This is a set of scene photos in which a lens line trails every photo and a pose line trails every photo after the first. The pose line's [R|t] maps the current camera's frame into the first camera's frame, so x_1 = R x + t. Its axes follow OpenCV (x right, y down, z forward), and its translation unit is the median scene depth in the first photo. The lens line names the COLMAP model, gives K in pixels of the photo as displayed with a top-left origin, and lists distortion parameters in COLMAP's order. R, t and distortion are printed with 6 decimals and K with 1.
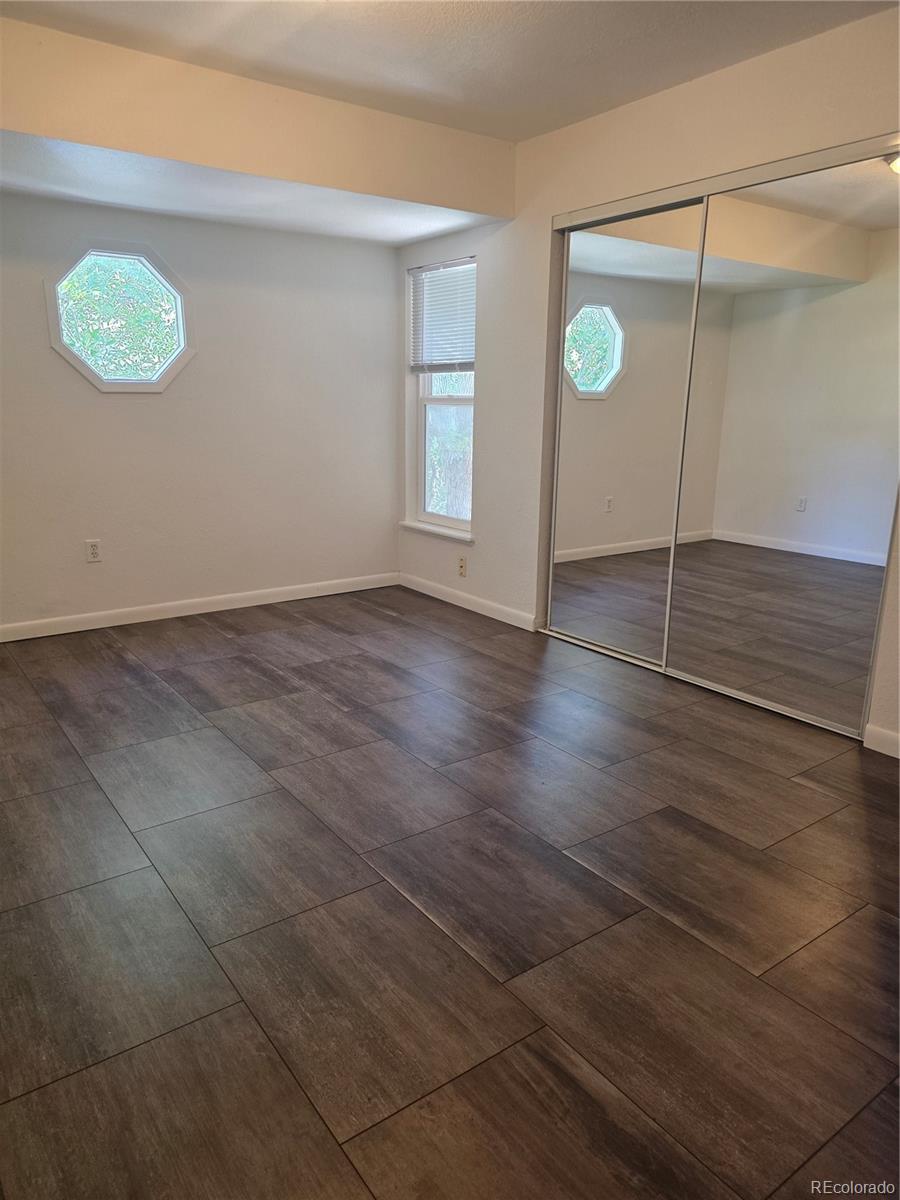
lens RADIAL K [[819.1, 0, 441.6], [0, 819.1, 602.1], [0, 0, 1]] dist [0.053553, -0.040994]
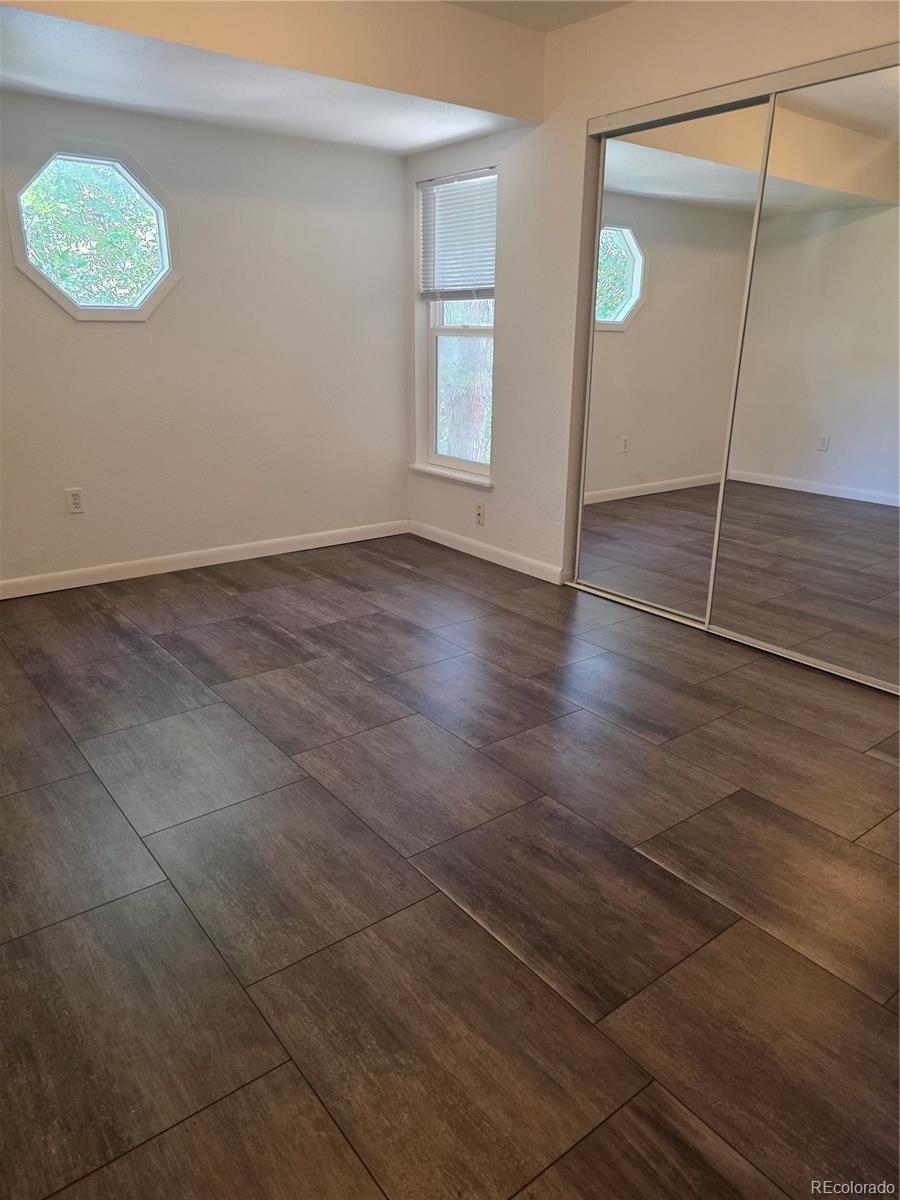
lens RADIAL K [[819.1, 0, 462.7], [0, 819.1, 594.7], [0, 0, 1]] dist [0.053553, -0.040994]
pose [[0.999041, -0.010629, 0.042471, -0.054037], [0.007741, 0.997682, 0.067607, -0.023548], [-0.043091, -0.067214, 0.996808, 0.104638]]
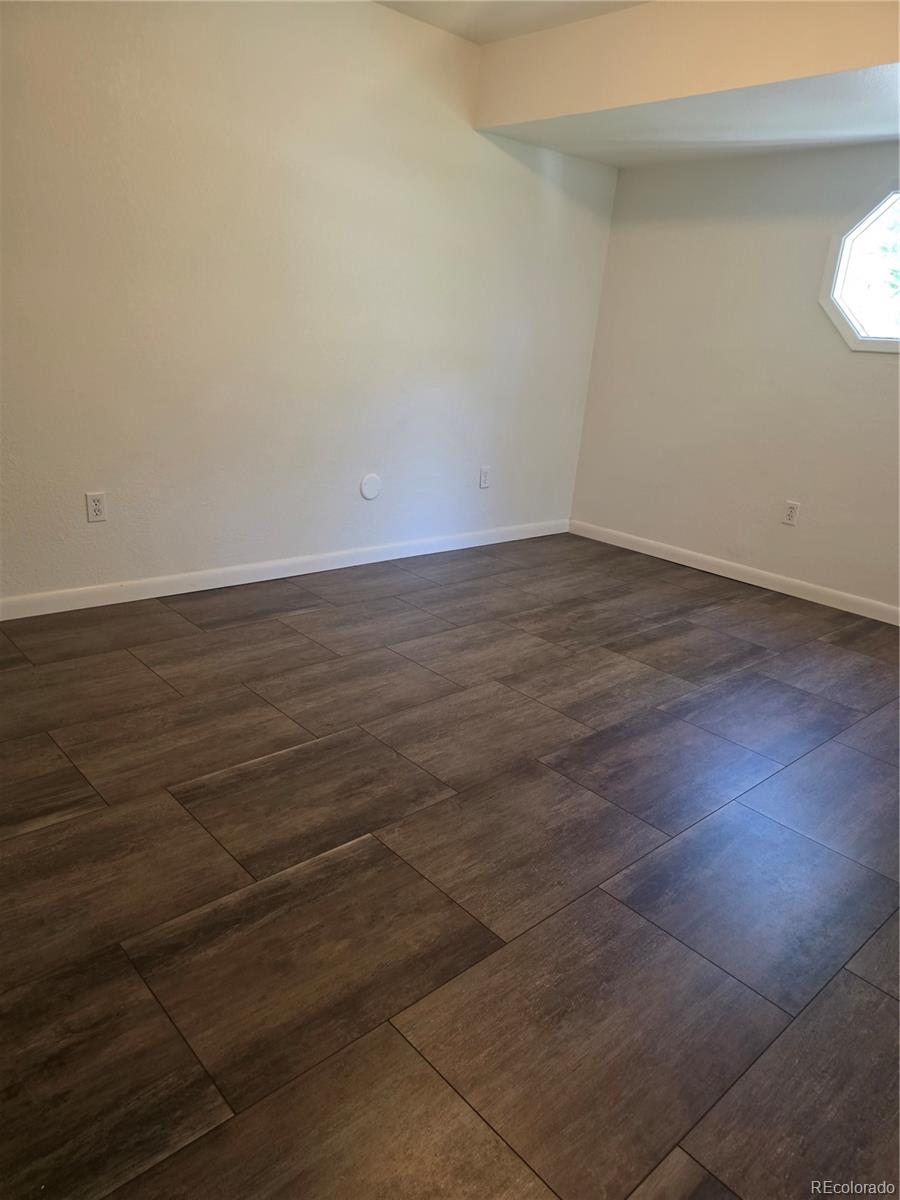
lens RADIAL K [[819.1, 0, 452.4], [0, 819.1, 602.0], [0, 0, 1]] dist [0.053553, -0.040994]
pose [[0.104553, 0.310563, -0.944785, 0.675226], [-0.311138, 0.912518, 0.265525, -0.137911], [0.944596, 0.266197, 0.192034, 0.627714]]
